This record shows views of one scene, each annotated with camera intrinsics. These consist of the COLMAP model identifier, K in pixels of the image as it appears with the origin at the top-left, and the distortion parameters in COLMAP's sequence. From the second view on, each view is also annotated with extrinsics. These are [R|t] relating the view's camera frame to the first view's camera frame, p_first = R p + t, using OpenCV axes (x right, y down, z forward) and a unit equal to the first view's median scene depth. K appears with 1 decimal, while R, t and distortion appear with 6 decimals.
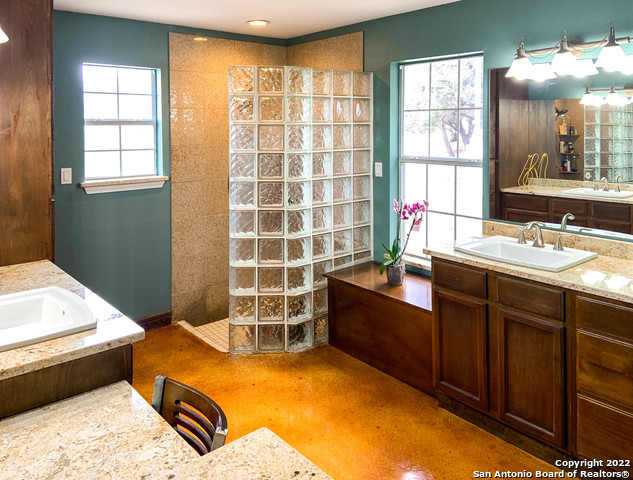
lens RADIAL K [[491.6, 0, 314.5], [0, 491.6, 231.1], [0, 0, 1]] dist [0.064489, -0.058922]
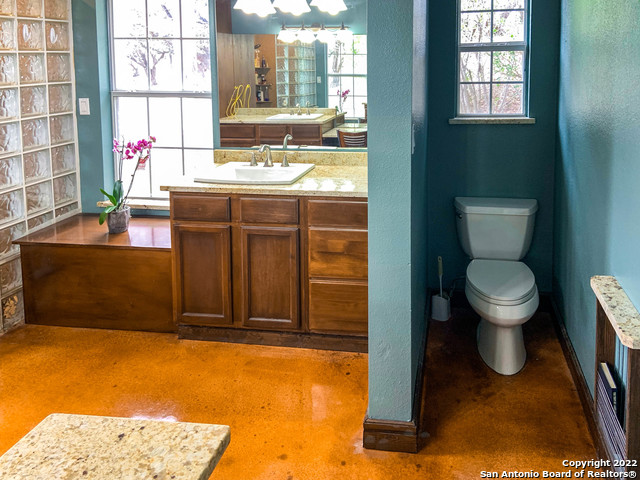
lens RADIAL K [[496.4, 0, 312.5], [0, 496.4, 222.1], [0, 0, 1]] dist [0.090533, -0.099791]
pose [[0.753381, -0.195267, 0.627923, -0.184812], [0.137818, 0.980574, 0.139577, 0.009172], [-0.642980, -0.018616, 0.765657, 0.038876]]
